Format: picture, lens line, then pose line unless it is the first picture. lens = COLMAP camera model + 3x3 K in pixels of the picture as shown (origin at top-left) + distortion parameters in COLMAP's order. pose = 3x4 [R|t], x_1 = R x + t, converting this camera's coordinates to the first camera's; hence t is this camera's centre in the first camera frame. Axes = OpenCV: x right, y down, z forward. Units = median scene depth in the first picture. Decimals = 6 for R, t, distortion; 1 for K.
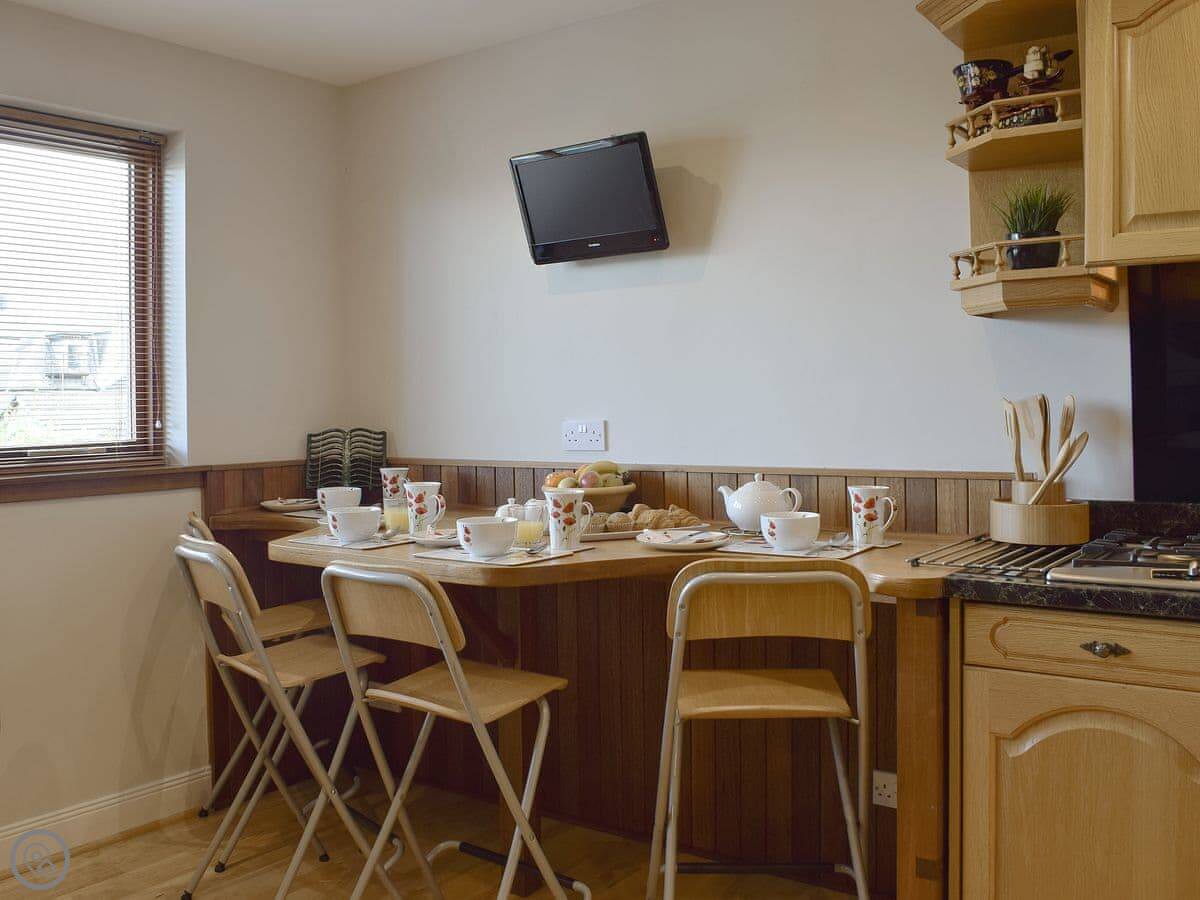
lens RADIAL K [[1095.5, 0, 604.2], [0, 1095.5, 465.3], [0, 0, 1]] dist [-0.084440, 0.007388]
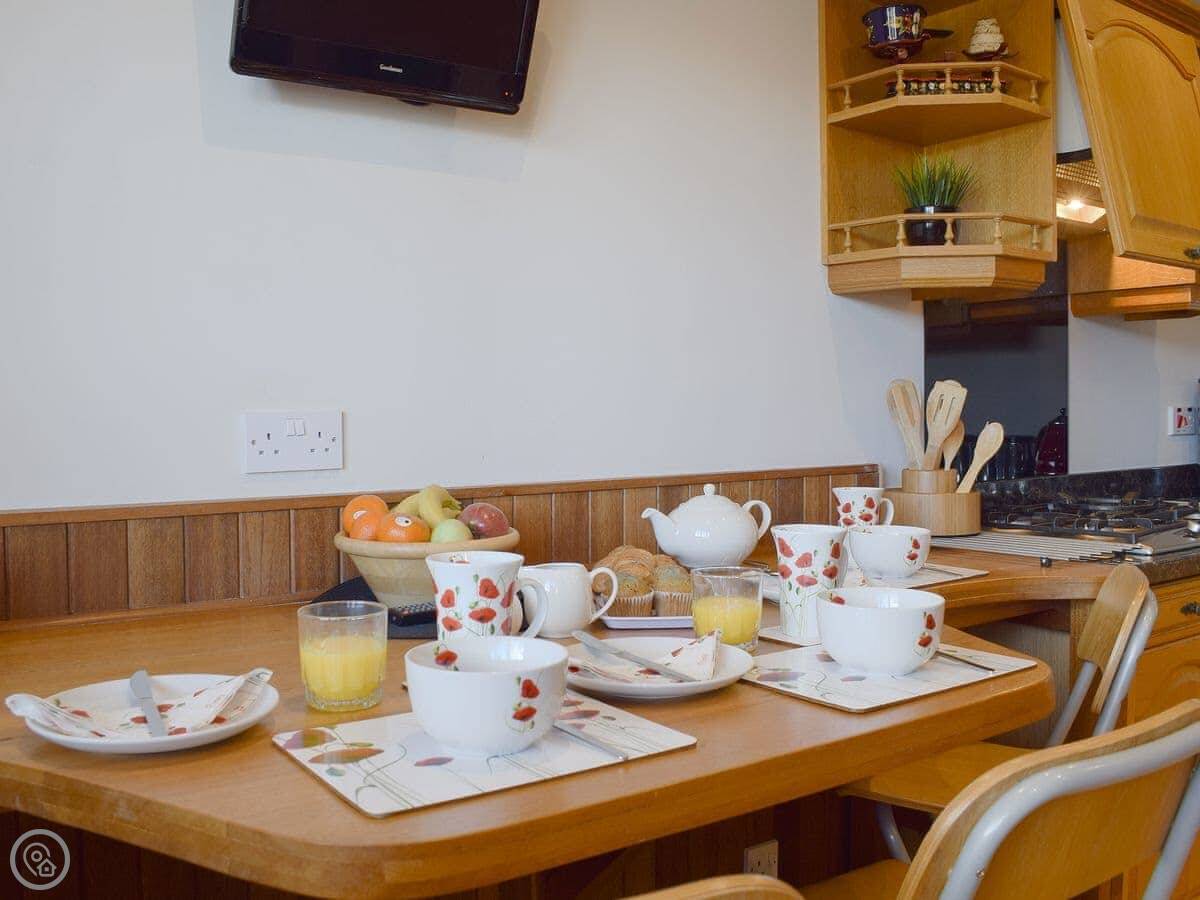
lens RADIAL K [[1095.5, 0, 604.2], [0, 1095.5, 465.3], [0, 0, 1]] dist [-0.084440, 0.007388]
pose [[0.308332, -0.034755, 0.950644, -0.527765], [0.060239, 0.998040, 0.016950, -0.019241], [-0.949370, 0.052040, 0.309821, 0.850304]]
